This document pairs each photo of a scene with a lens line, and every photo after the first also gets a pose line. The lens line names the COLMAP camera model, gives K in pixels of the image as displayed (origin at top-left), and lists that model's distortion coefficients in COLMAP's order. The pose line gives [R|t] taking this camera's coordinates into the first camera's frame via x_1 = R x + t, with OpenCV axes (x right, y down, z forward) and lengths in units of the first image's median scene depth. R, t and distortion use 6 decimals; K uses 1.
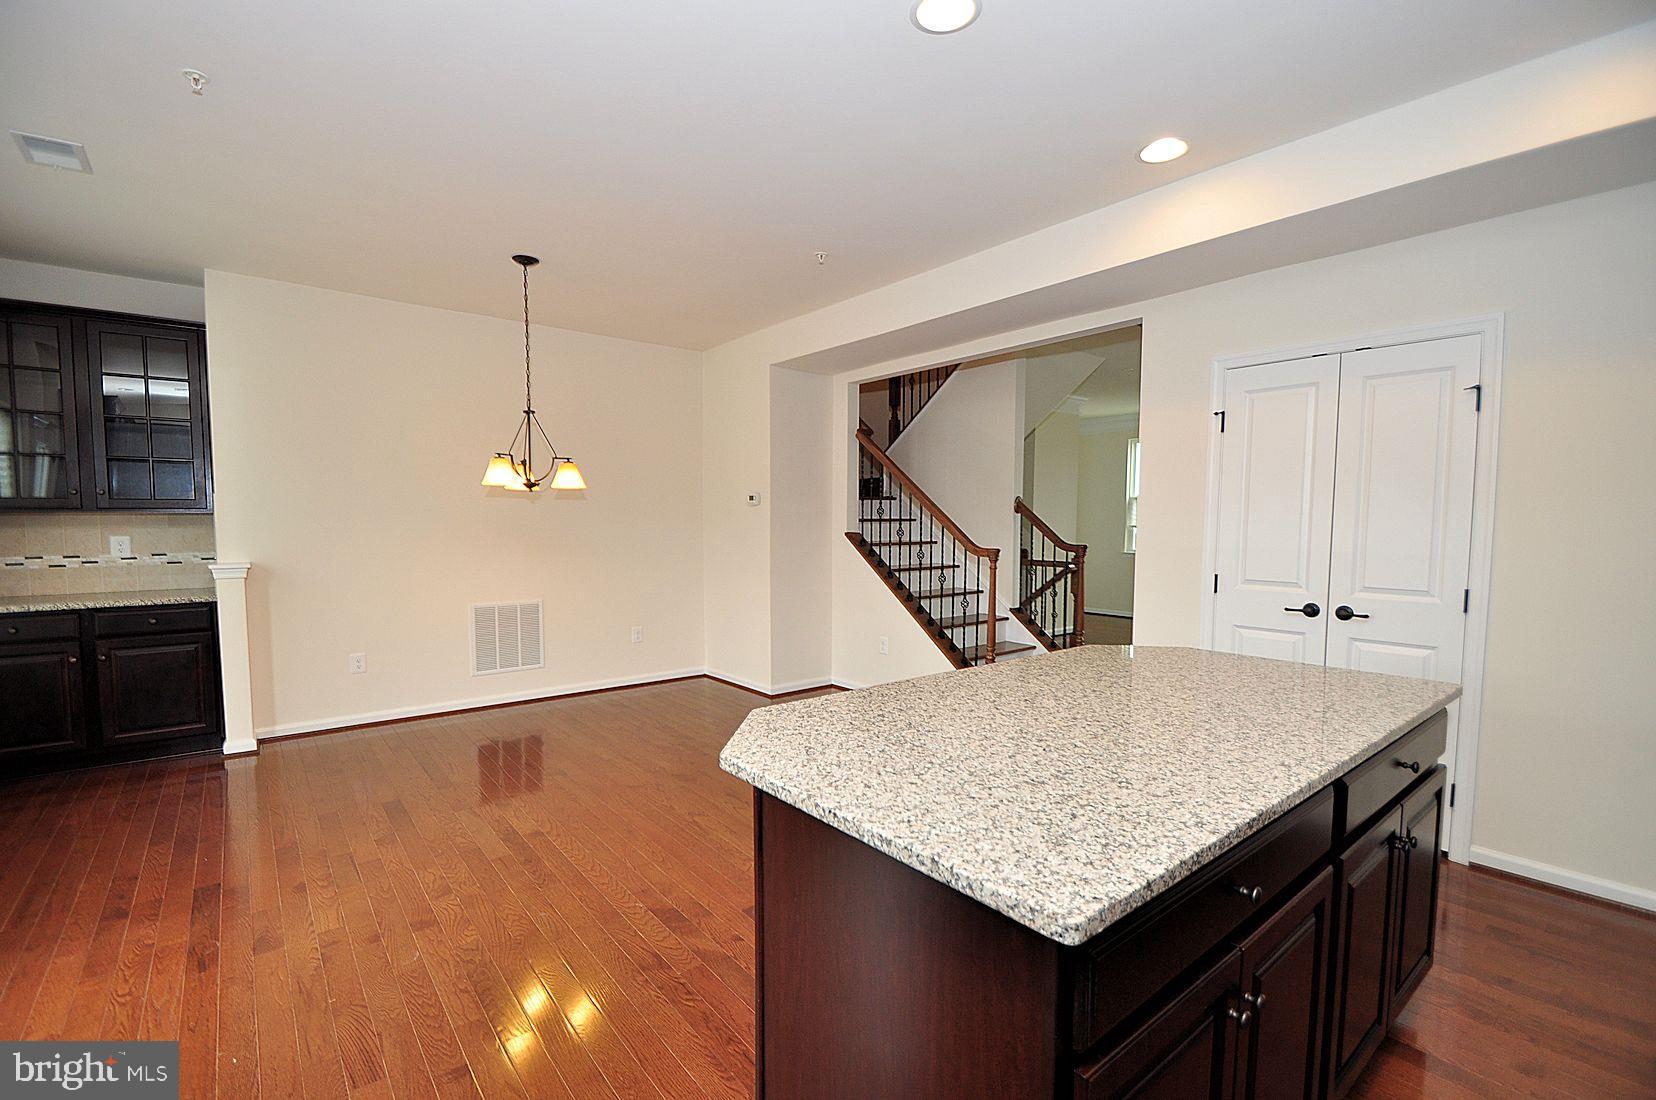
lens RADIAL K [[724.2, 0, 803.2], [0, 724.2, 566.9], [0, 0, 1]] dist [0.011184, -0.017057]
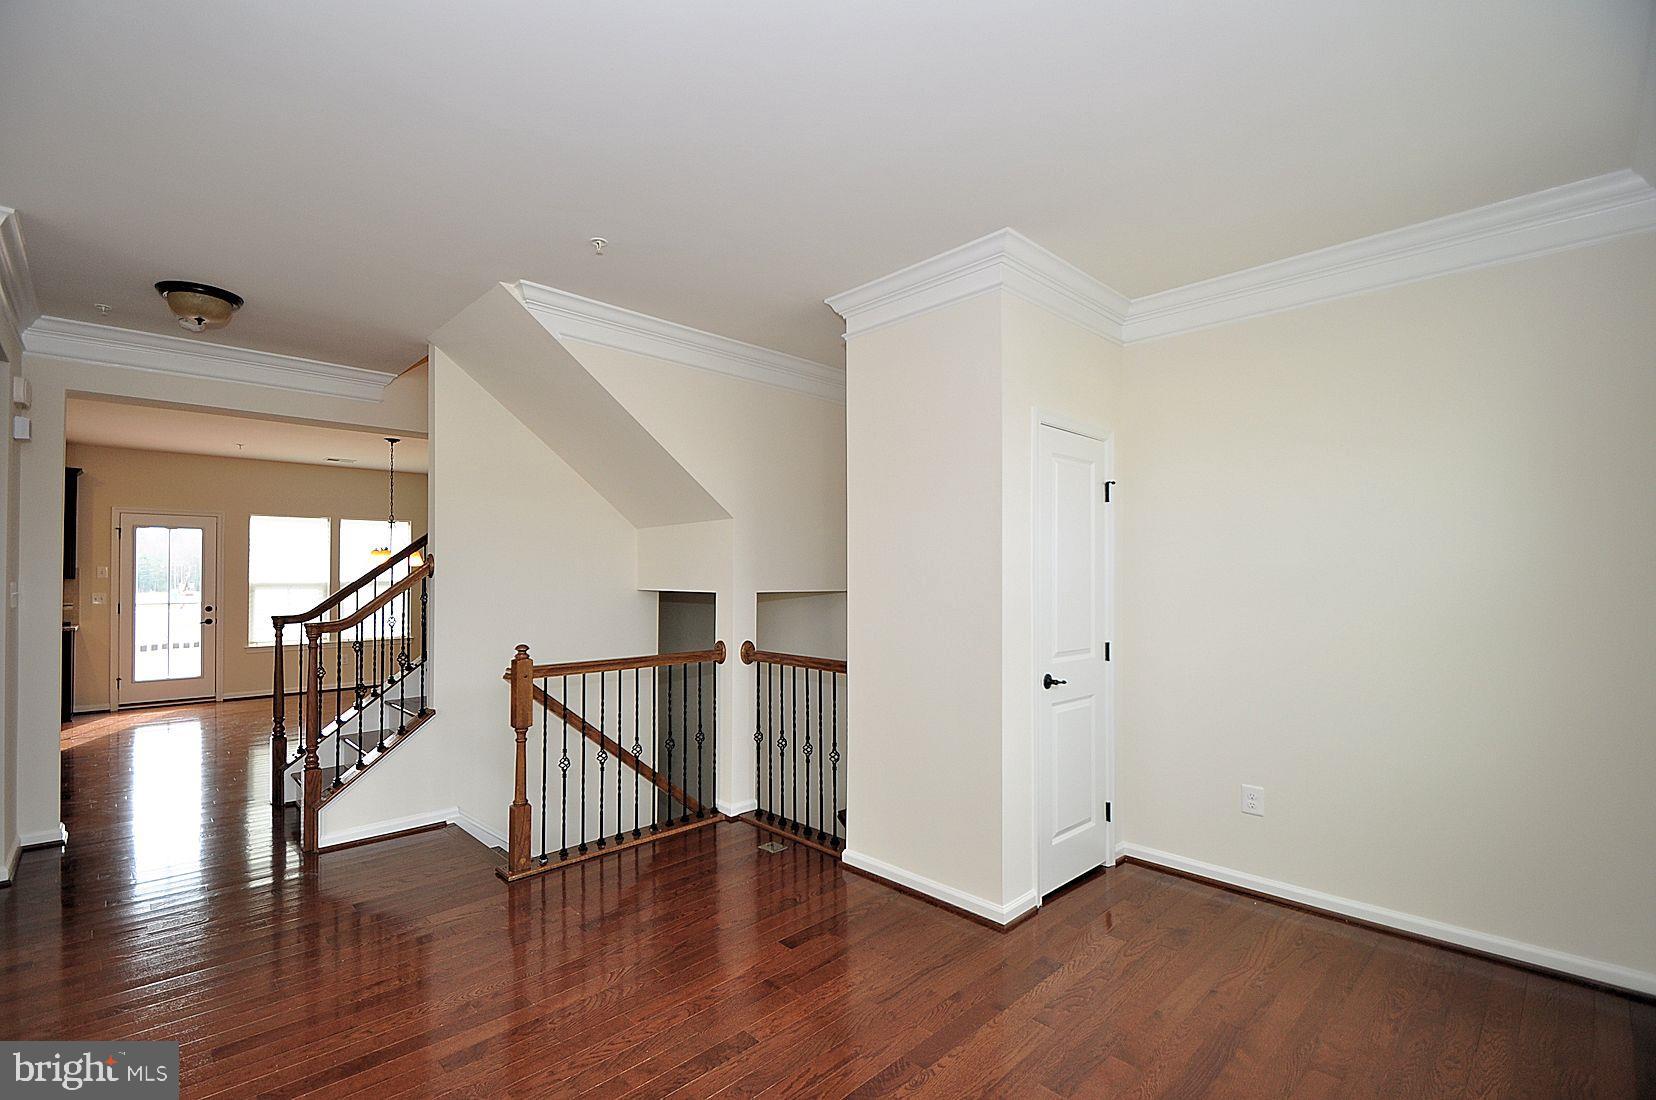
lens RADIAL K [[724.2, 0, 803.2], [0, 724.2, 566.9], [0, 0, 1]] dist [0.011184, -0.017057]
pose [[0.108522, -0.013979, -0.993996, 1.453586], [-0.064278, 0.997710, -0.021049, -0.127530], [0.992014, 0.066176, 0.107375, 1.753302]]
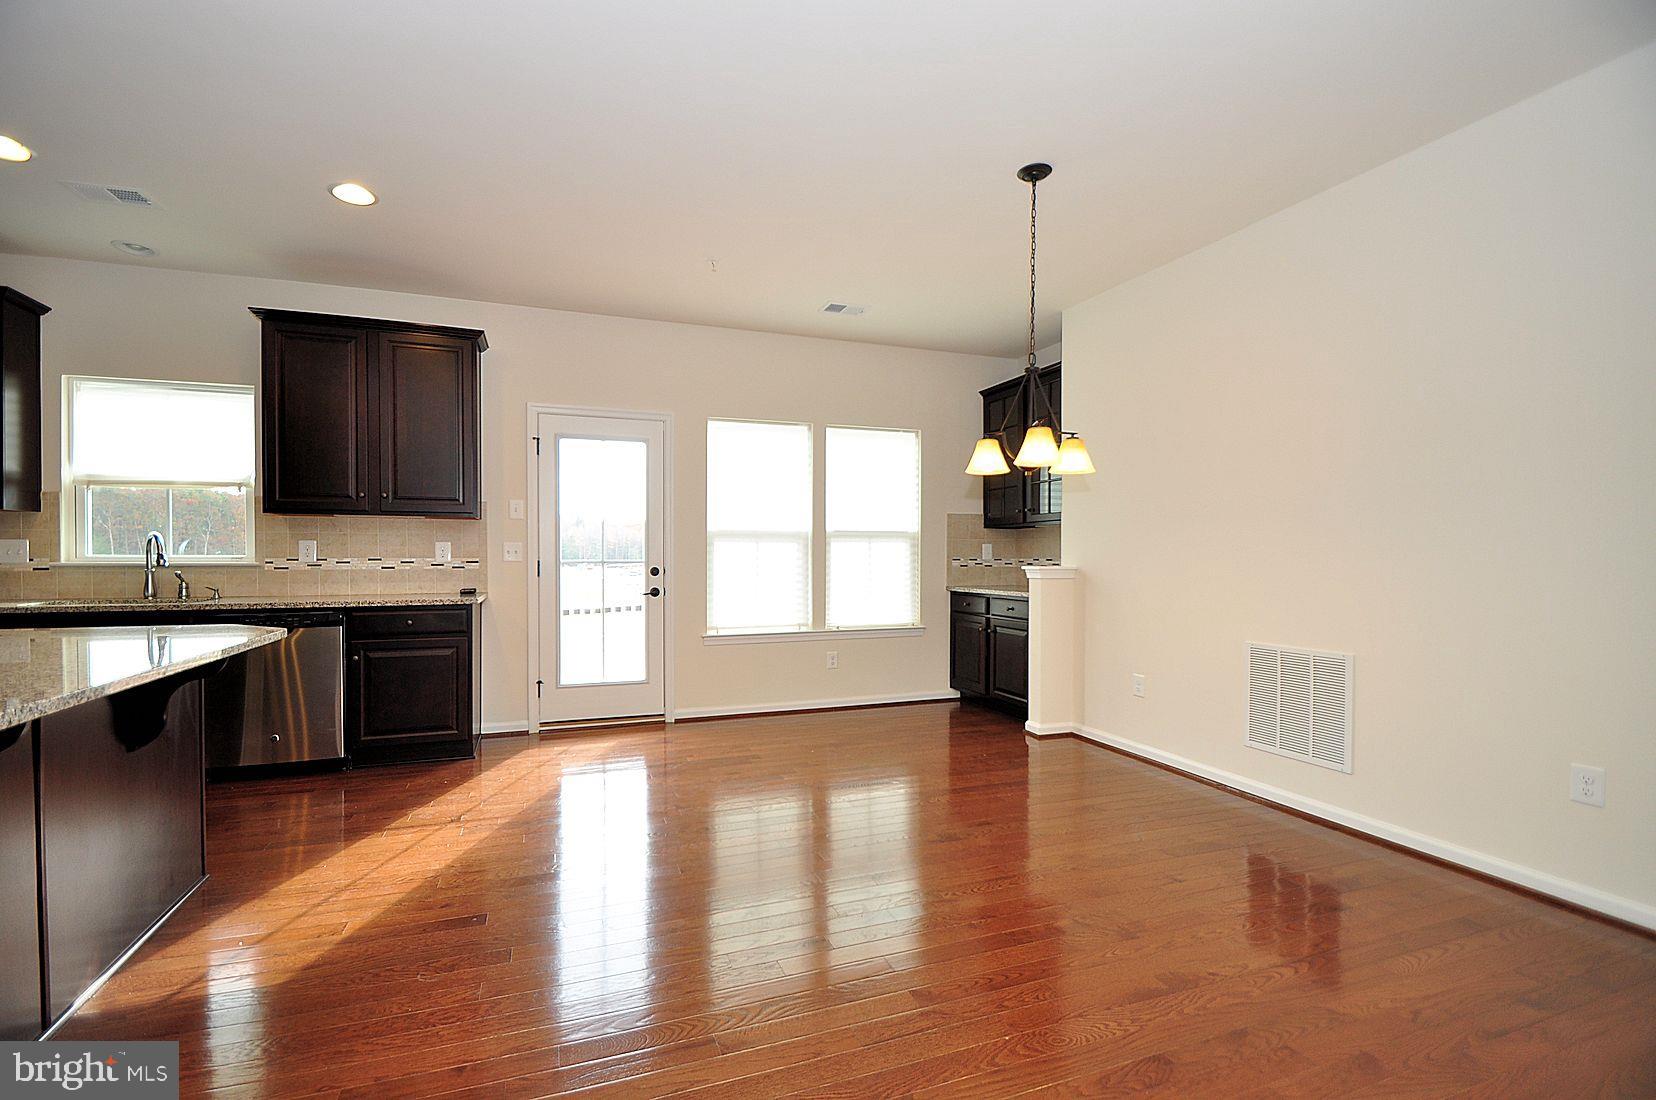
lens RADIAL K [[724.2, 0, 803.2], [0, 724.2, 566.9], [0, 0, 1]] dist [0.011184, -0.017057]
pose [[-0.310658, 0.013749, -0.950422, 0.403130], [-0.065363, 0.997220, 0.035790, -0.019814], [0.948272, 0.073241, -0.308896, 0.983990]]
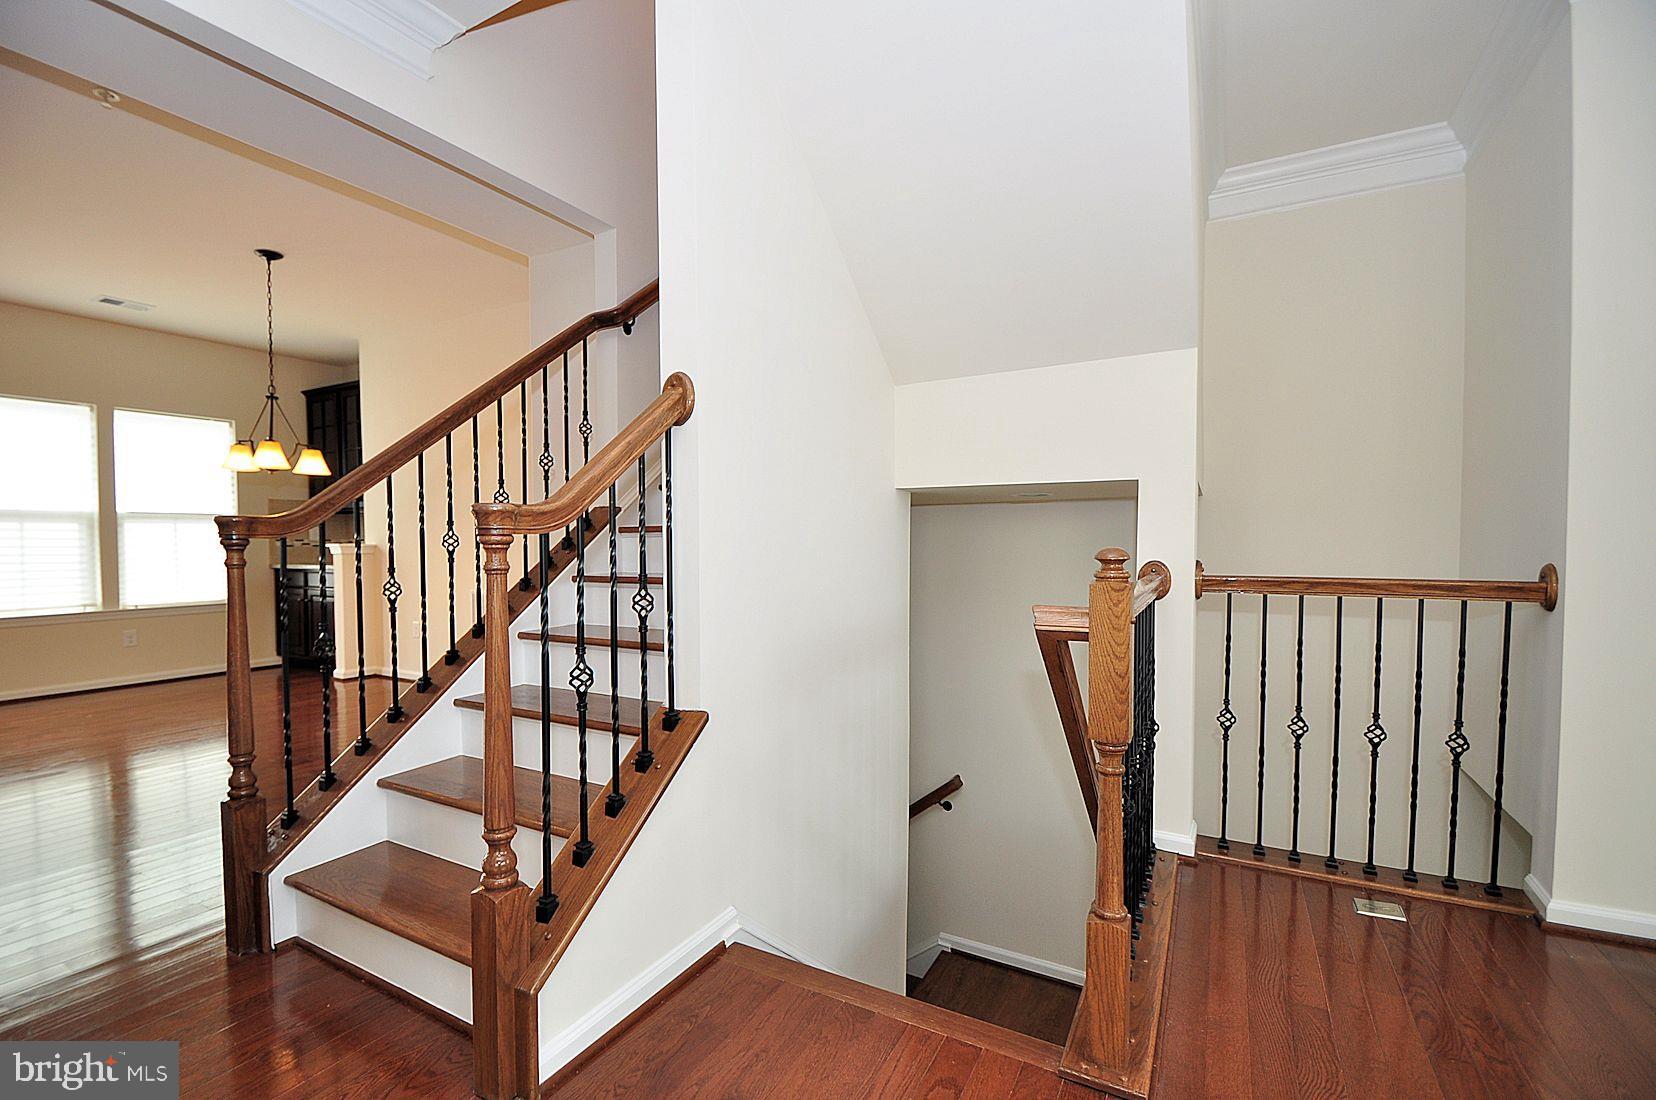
lens RADIAL K [[724.2, 0, 803.2], [0, 724.2, 566.9], [0, 0, 1]] dist [0.011184, -0.017057]
pose [[0.389971, 0.029637, -0.920350, 0.853612], [-0.057474, 0.998317, 0.007794, -0.022518], [0.919032, 0.049856, 0.391018, 1.257600]]
